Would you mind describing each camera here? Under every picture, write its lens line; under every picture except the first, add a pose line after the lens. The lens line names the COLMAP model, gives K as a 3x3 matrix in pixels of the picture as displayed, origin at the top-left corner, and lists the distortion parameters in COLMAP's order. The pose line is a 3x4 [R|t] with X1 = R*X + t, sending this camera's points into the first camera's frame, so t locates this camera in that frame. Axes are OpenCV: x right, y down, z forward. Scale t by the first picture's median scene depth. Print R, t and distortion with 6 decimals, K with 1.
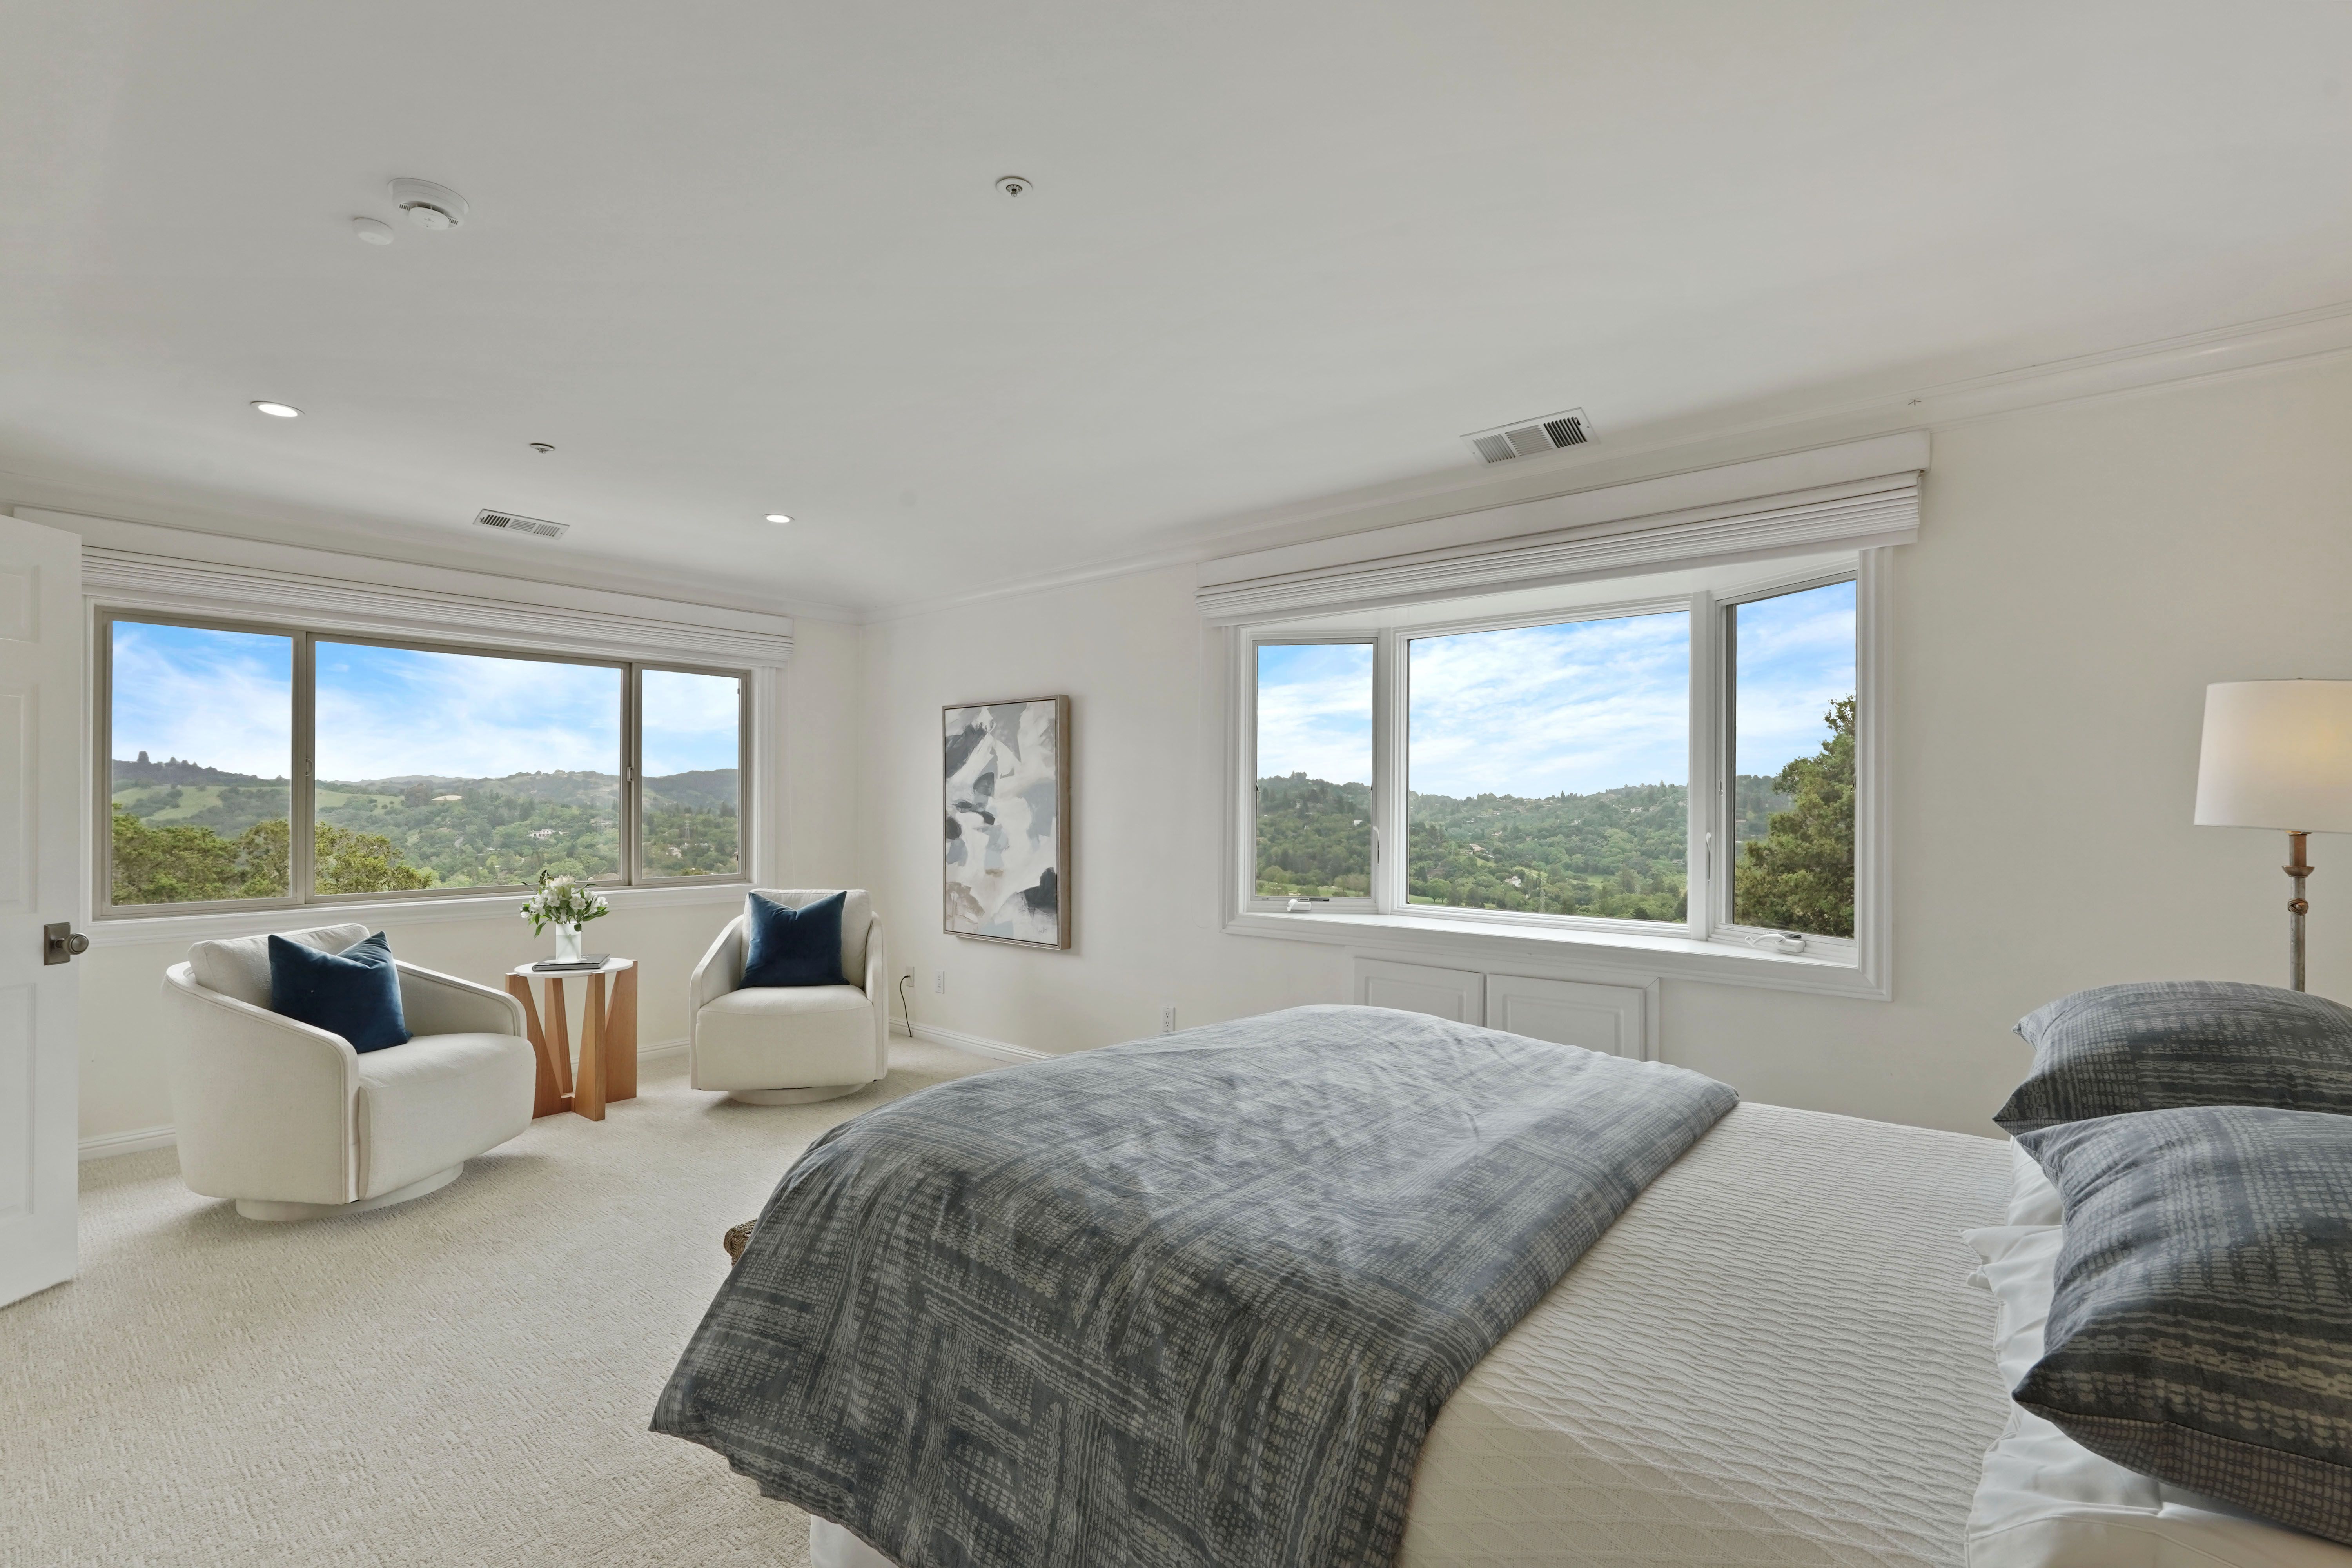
lens RADIAL K [[1042.0, 0, 1166.3], [0, 1042.0, 797.6], [0, 0, 1]] dist [-0.009864, 0.009158]
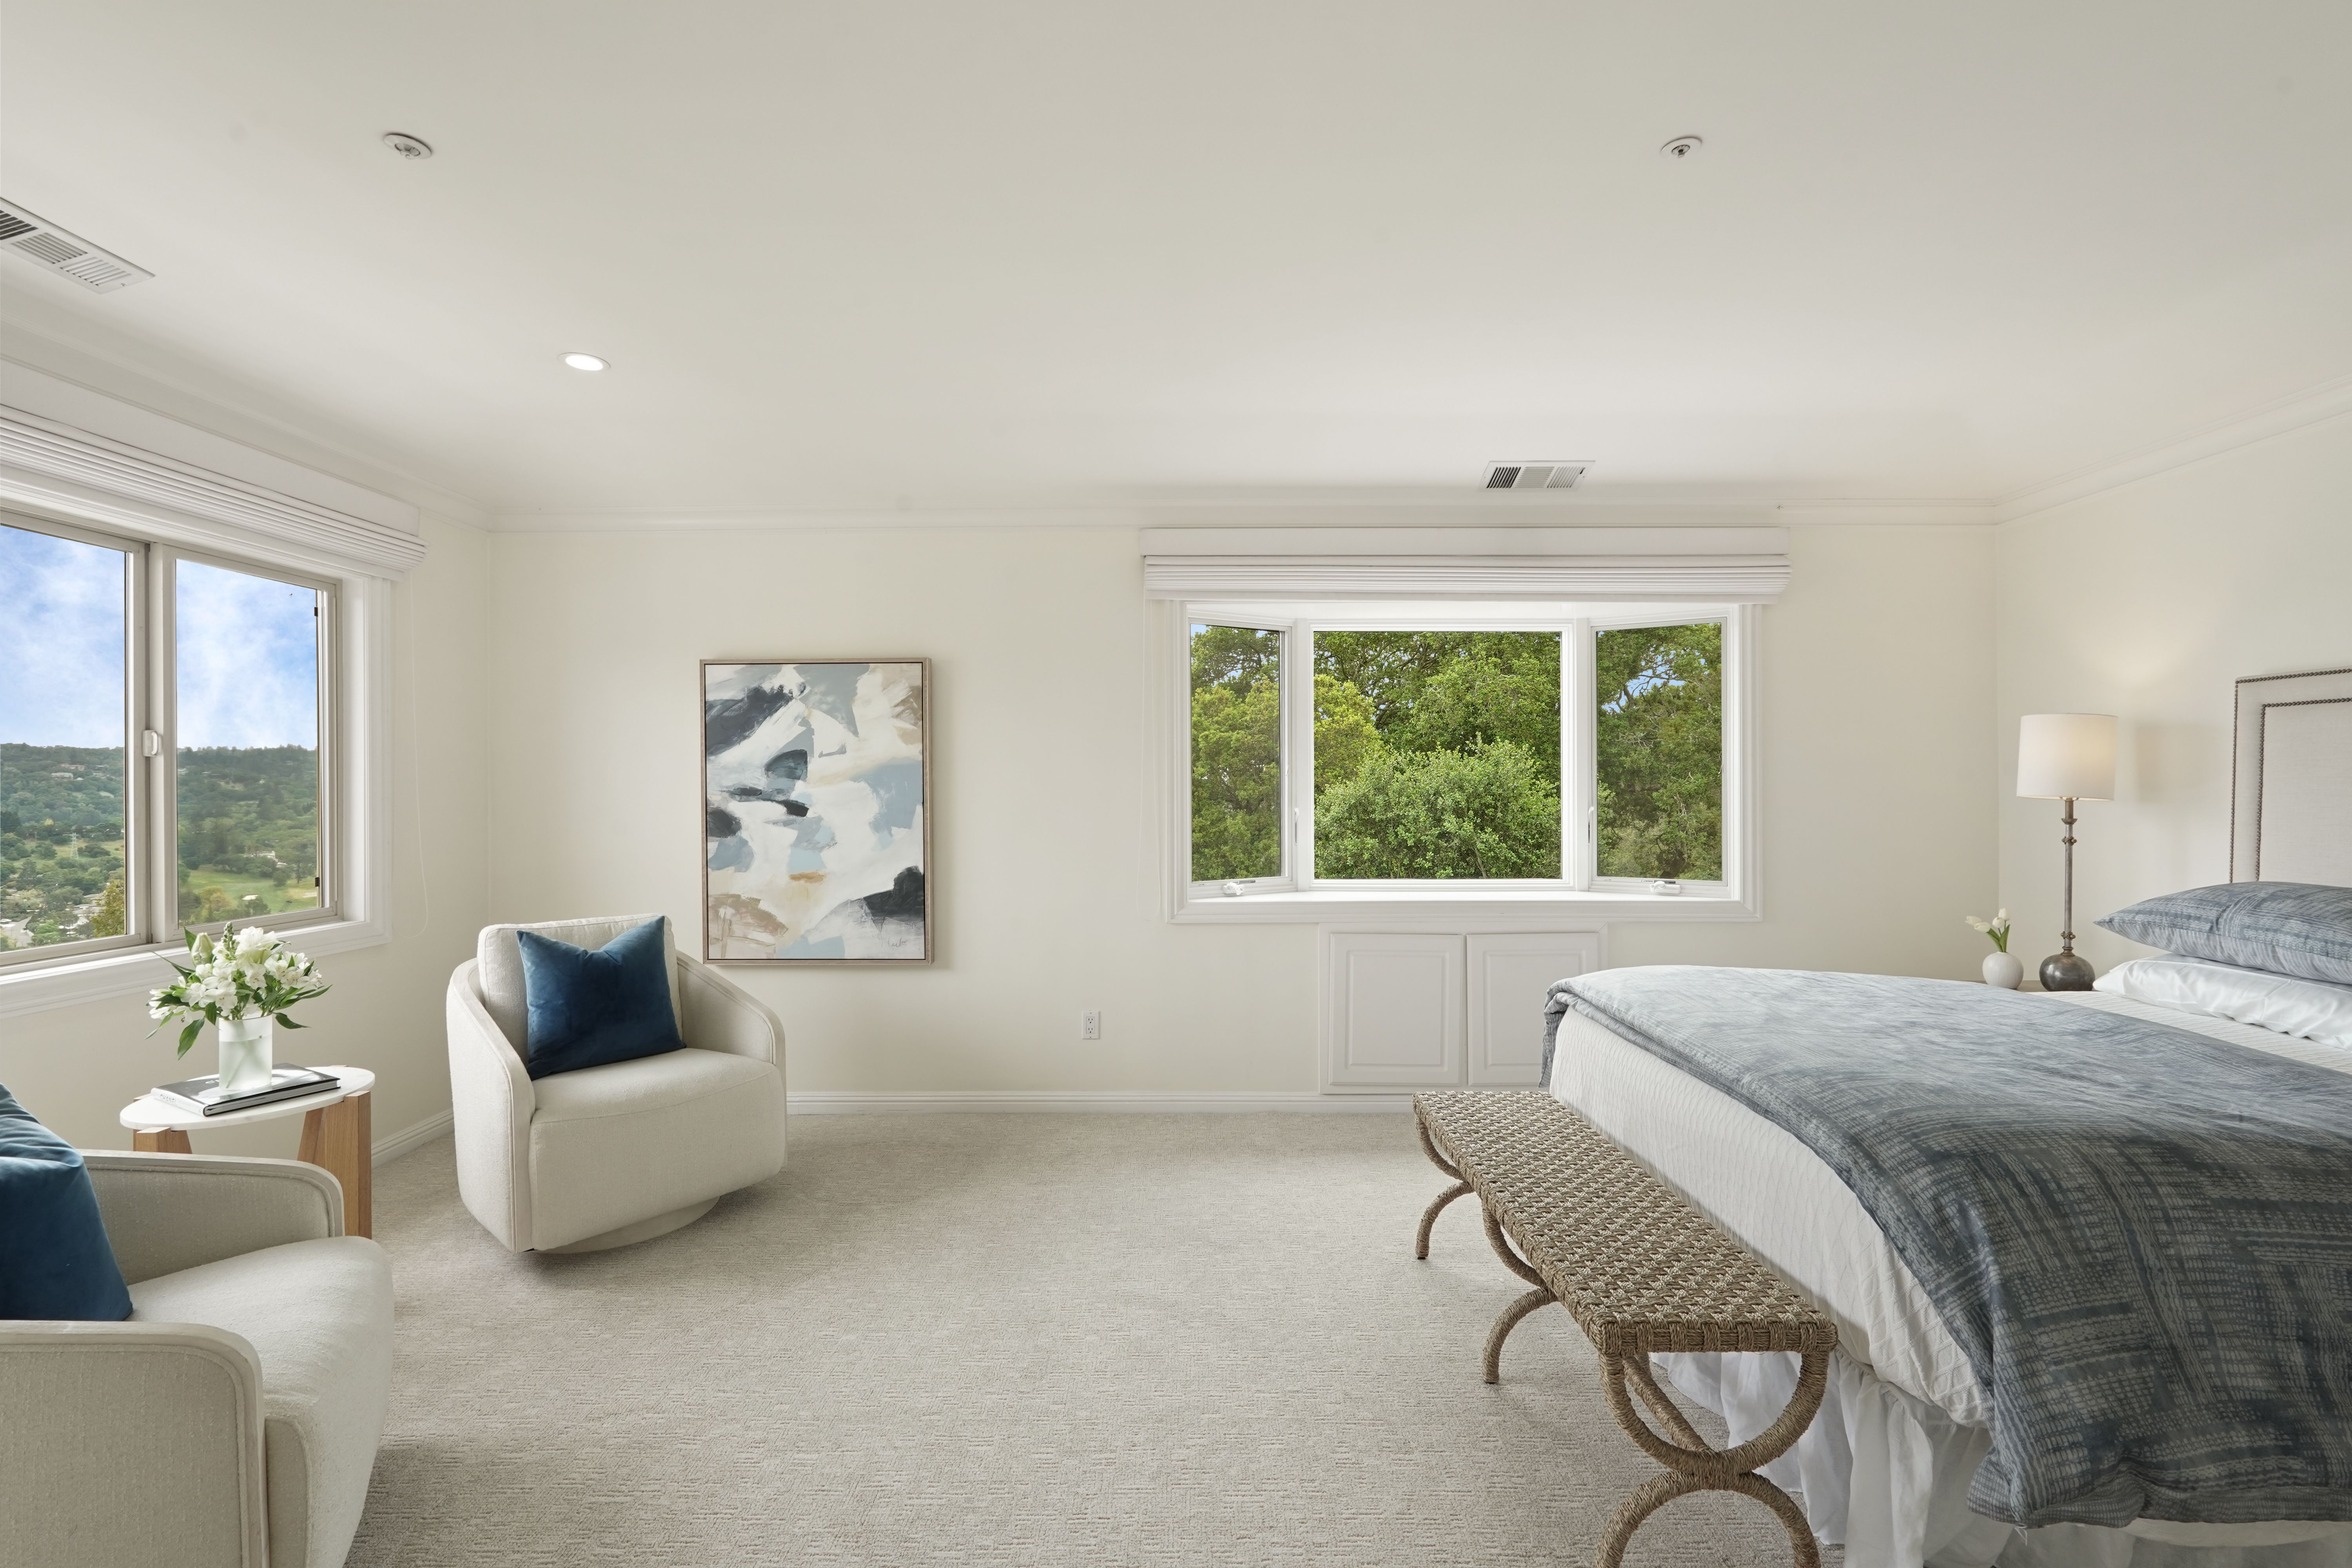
lens RADIAL K [[1042.0, 0, 1159.8], [0, 1042.0, 781.3], [0, 0, 1]] dist [-0.009864, 0.009158]
pose [[0.771944, -0.005069, 0.635670, -0.471007], [0.002411, 0.999984, 0.005047, -0.003844], [-0.635686, -0.002364, 0.771944, 0.231936]]
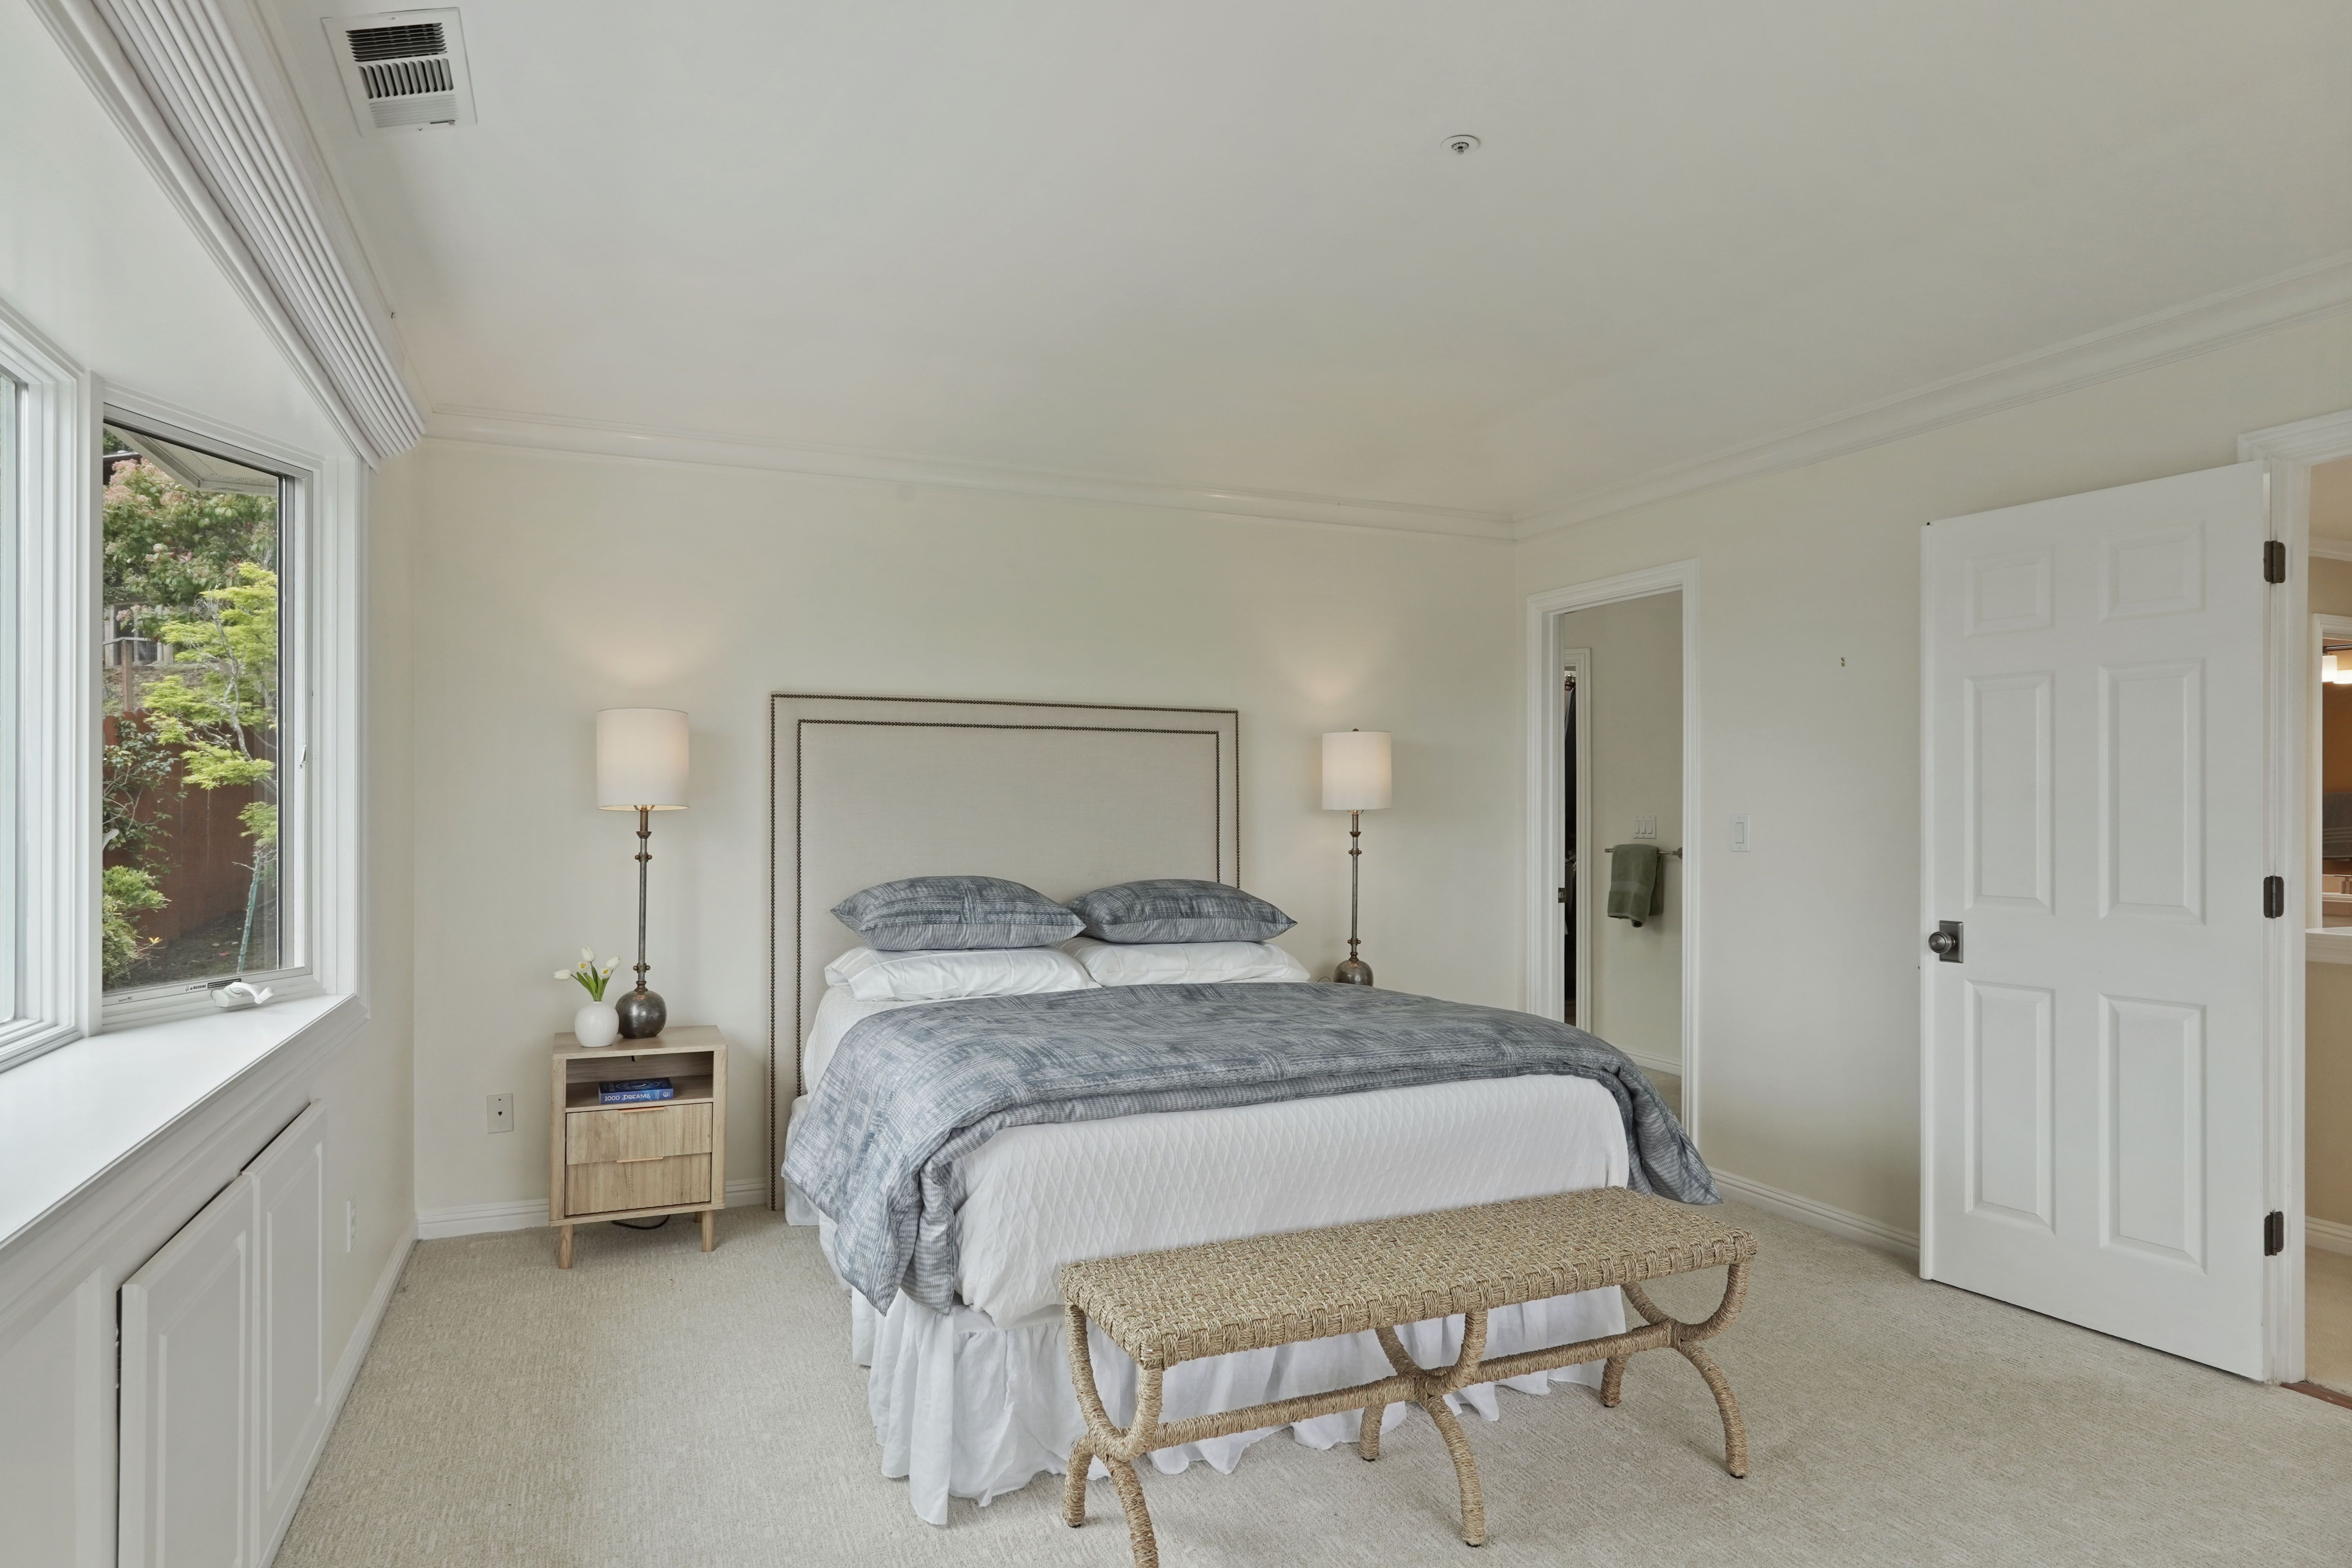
lens RADIAL K [[1374.3, 0, 1180.4], [0, 1374.3, 800.2], [0, 0, 1]] dist [0.001323, 0.000055]
pose [[-0.888862, 0.001227, 0.458174, -0.205421], [-0.007400, 0.999828, -0.017035, 0.018455], [-0.458116, -0.018532, -0.888699, 0.918653]]
